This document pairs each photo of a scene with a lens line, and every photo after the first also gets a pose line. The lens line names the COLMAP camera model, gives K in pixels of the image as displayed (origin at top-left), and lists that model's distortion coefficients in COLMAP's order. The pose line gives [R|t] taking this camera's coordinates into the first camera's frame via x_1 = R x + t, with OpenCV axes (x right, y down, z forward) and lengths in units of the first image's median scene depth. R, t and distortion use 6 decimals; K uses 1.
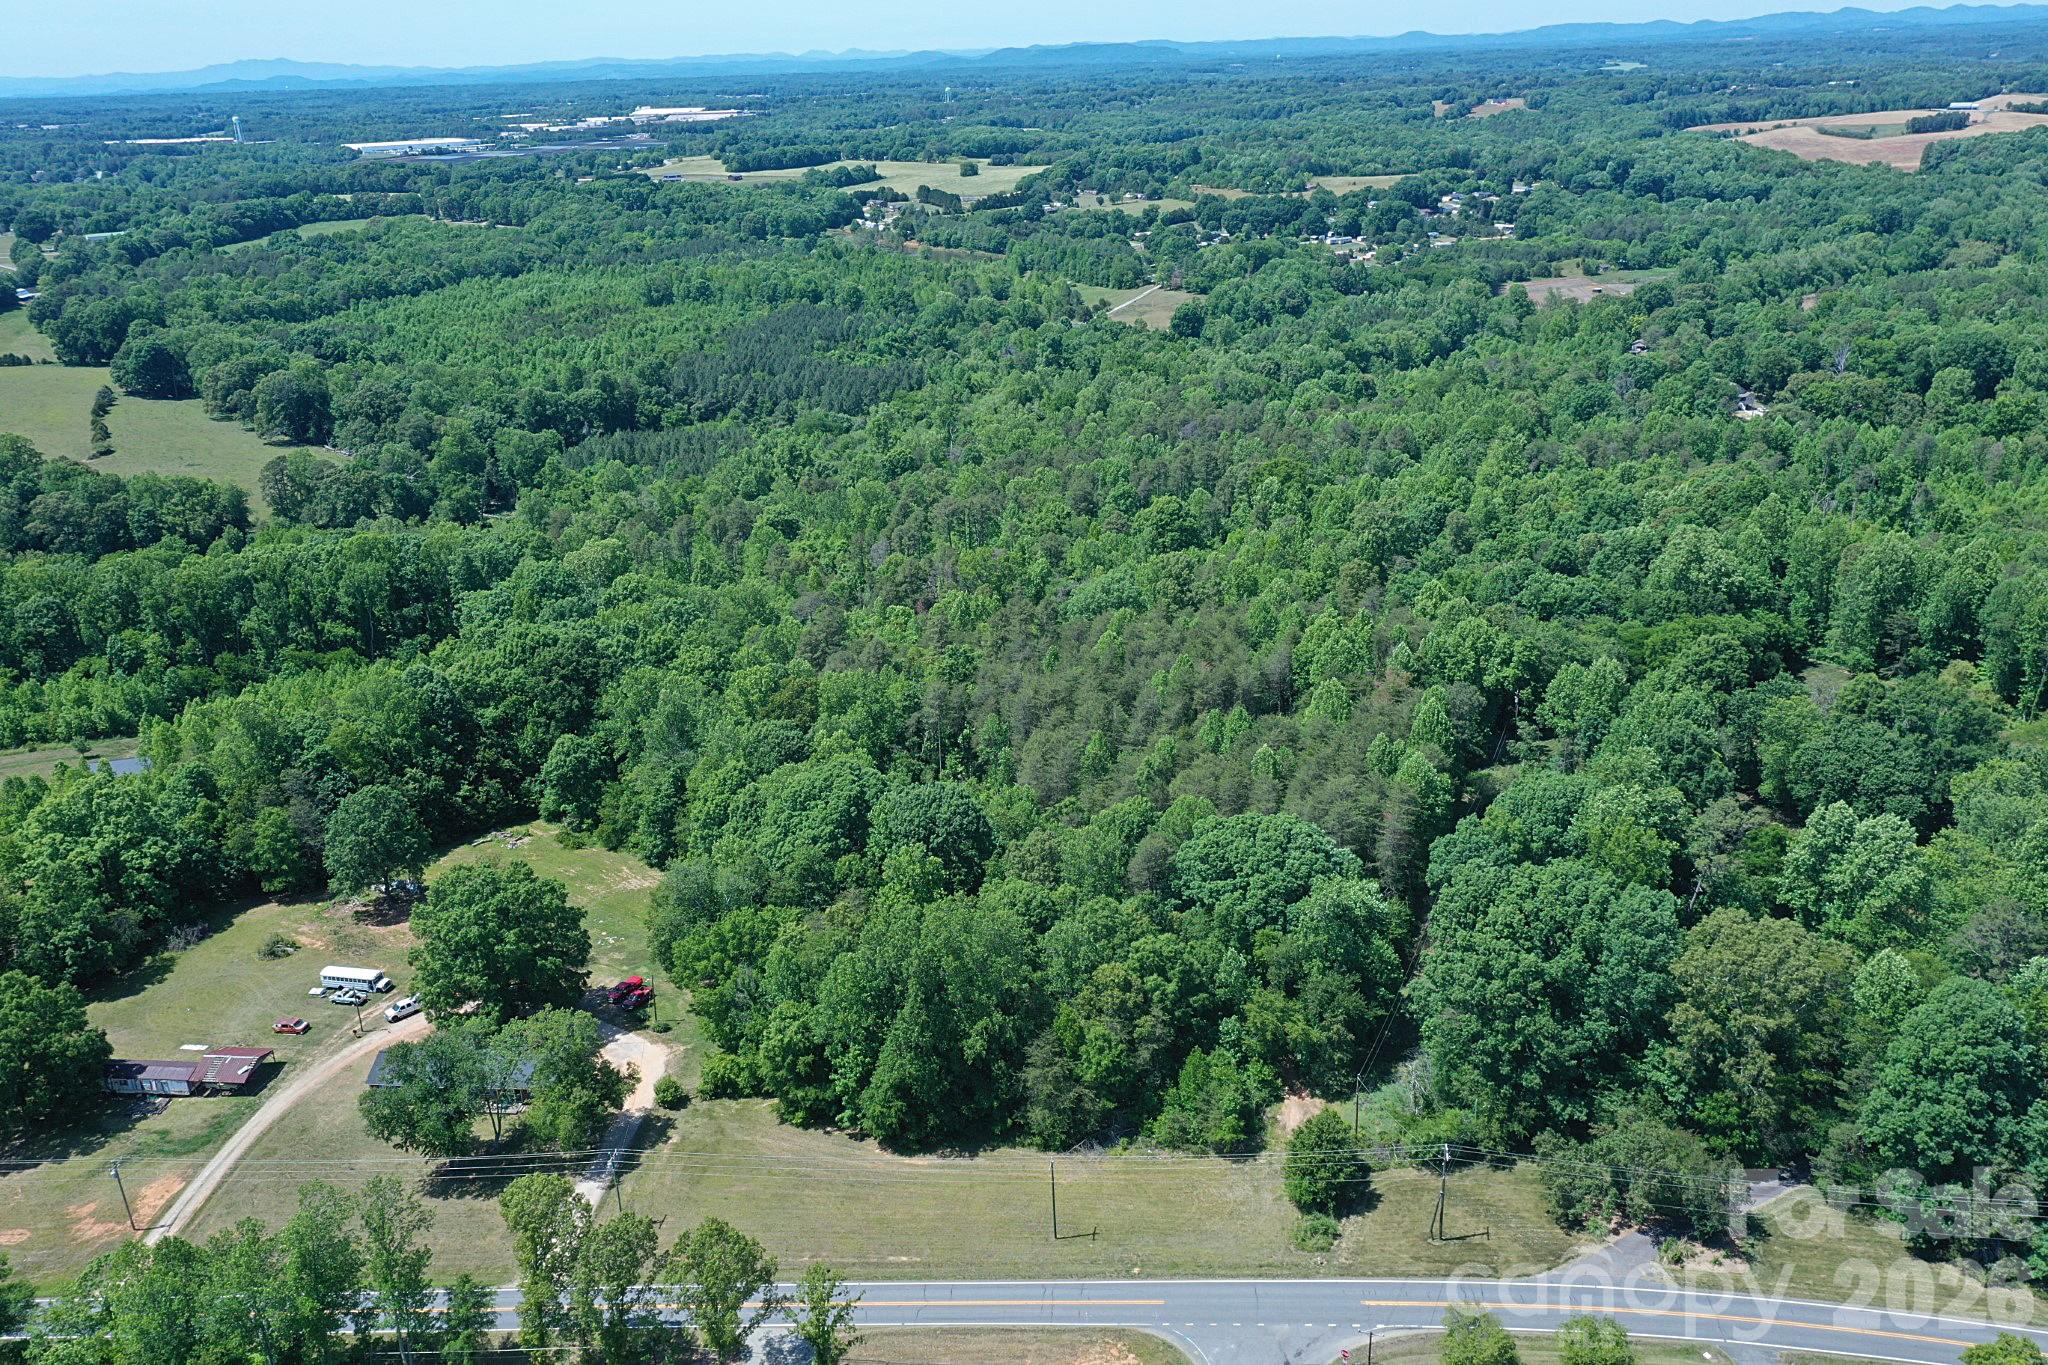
lens RADIAL K [[1650.4, 0, 1019.0], [0, 1650.4, 658.7], [0, 0, 1]] dist [0.014955, -0.000971]
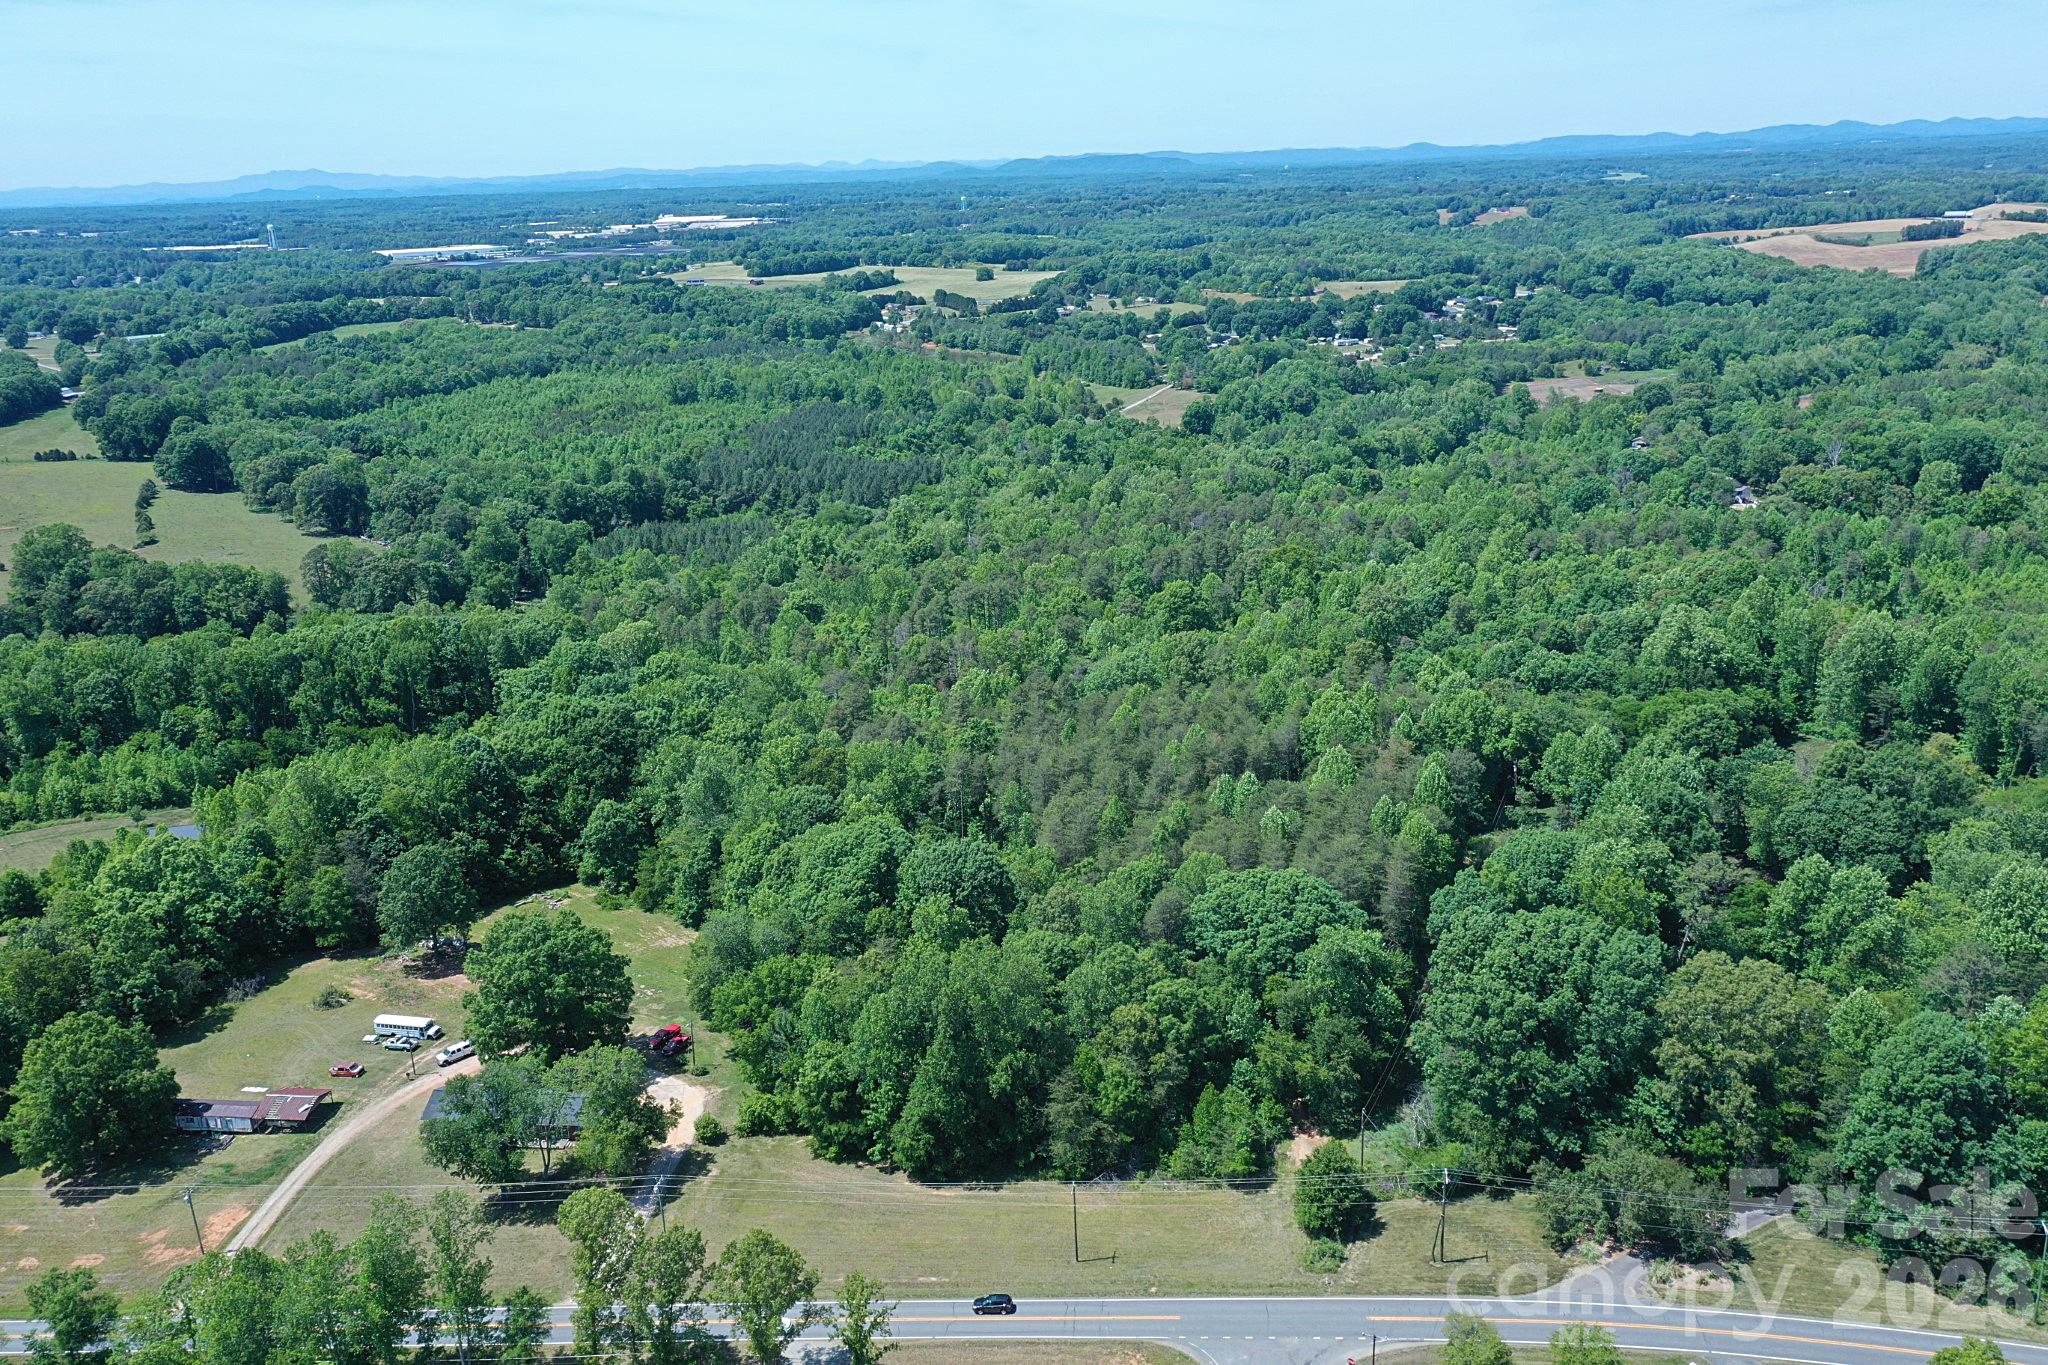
lens RADIAL K [[1650.4, 0, 1019.0], [0, 1650.4, 658.7], [0, 0, 1]] dist [0.014955, -0.000971]
pose [[0.999971, 0.002308, -0.007263, -0.004864], [-0.002739, 0.998199, -0.059931, 0.017810], [0.007111, 0.059949, 0.998176, -0.046140]]
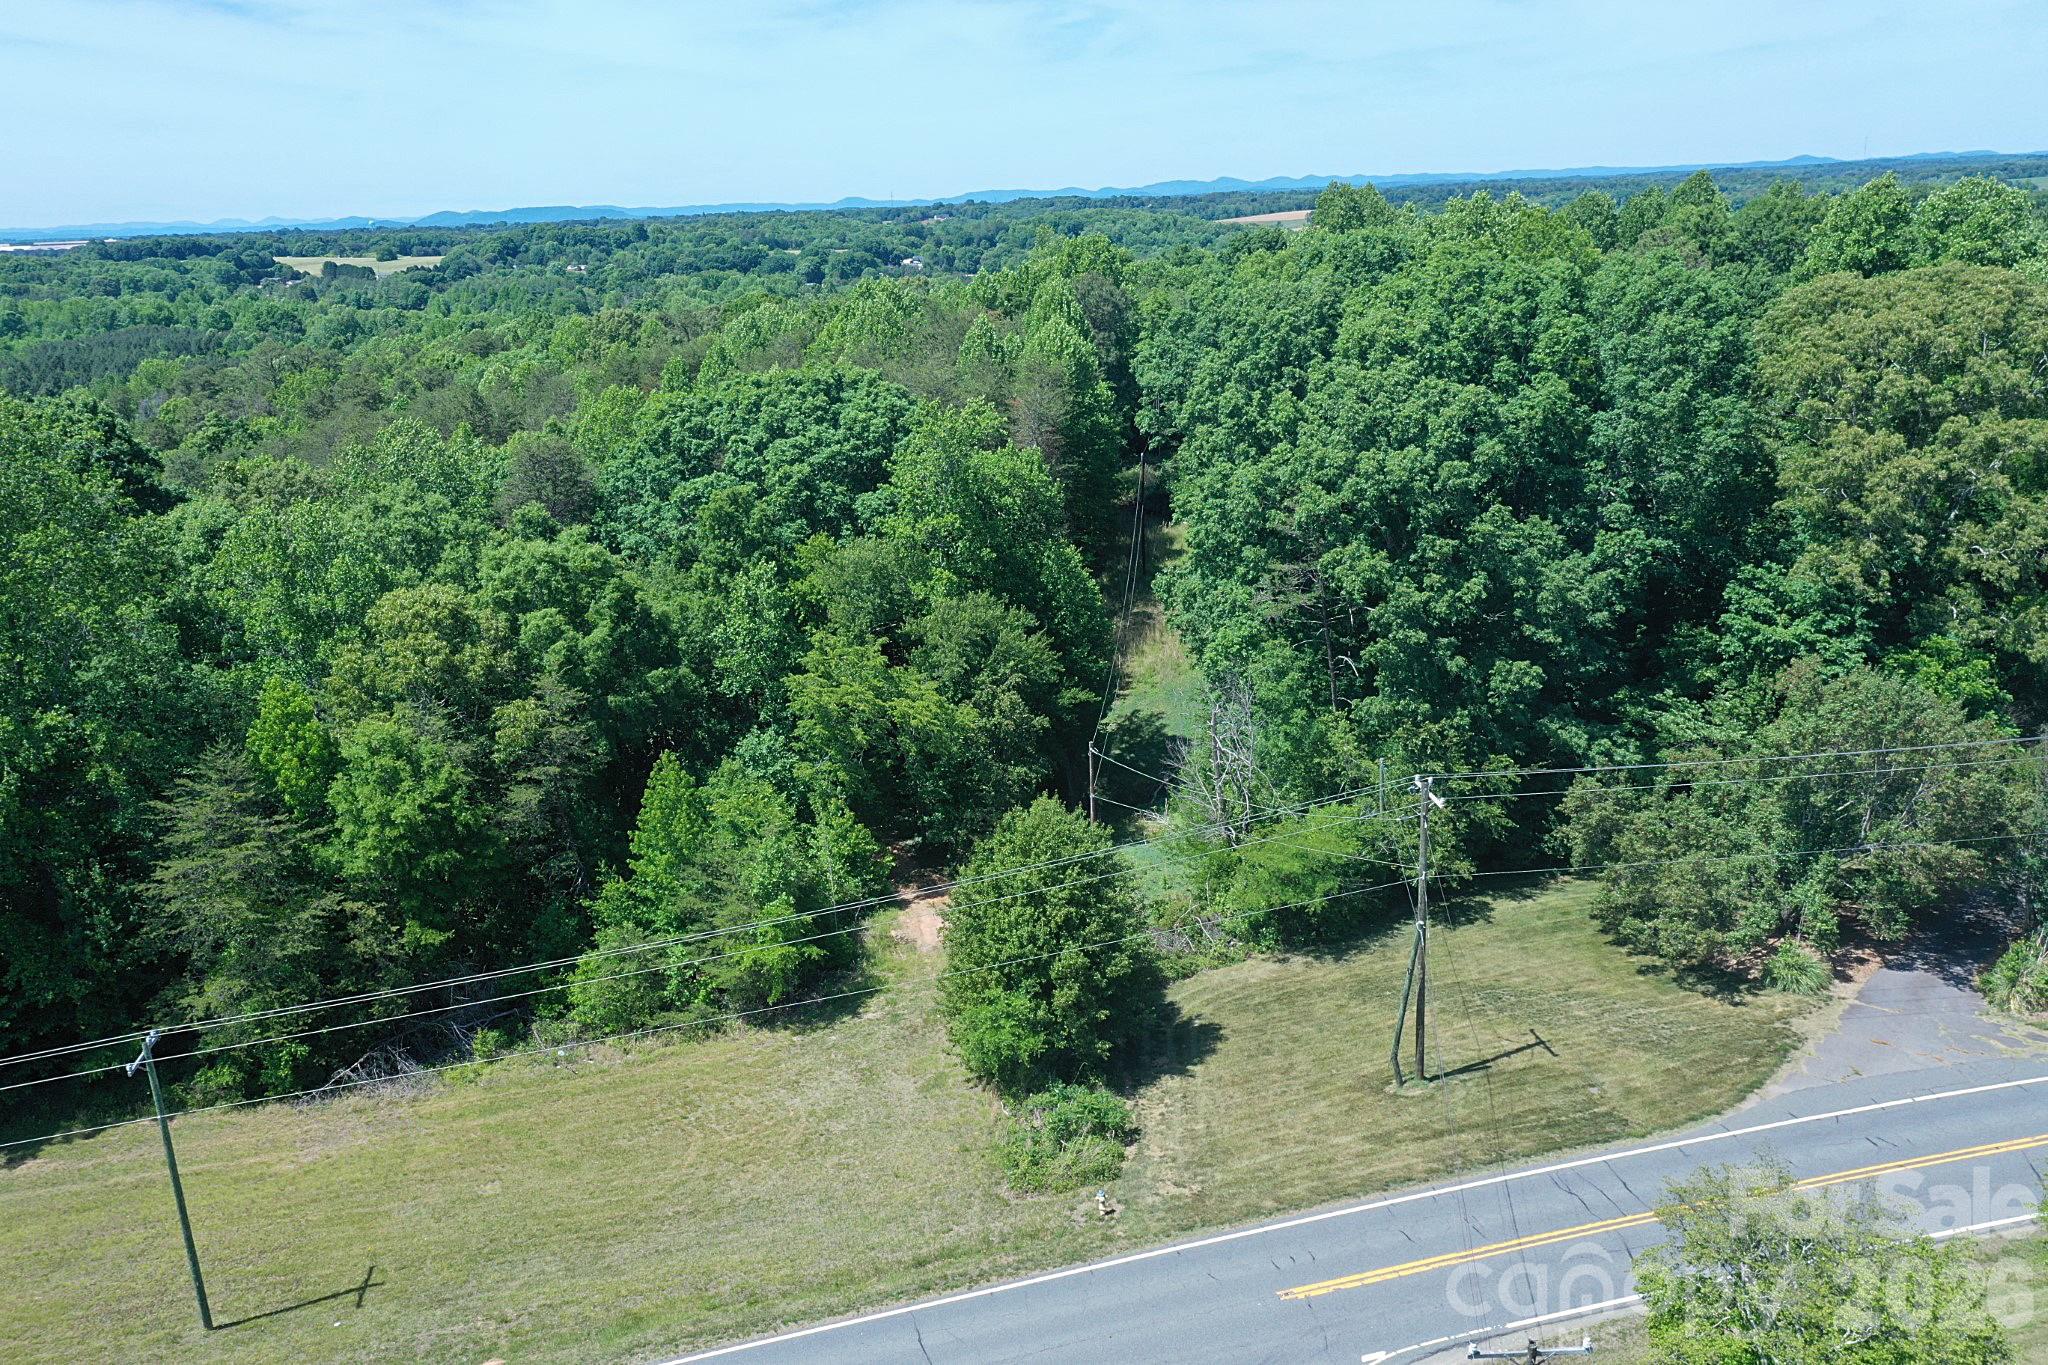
lens RADIAL K [[1627.9, 0, 1025.3], [0, 1627.9, 682.5], [0, 0, 1]] dist [0.010268, 0.004590]
pose [[0.948578, -0.090913, 0.303206, 0.047885], [0.115214, 0.991328, -0.063207, 0.162833], [-0.294830, 0.094890, 0.950826, 0.403335]]
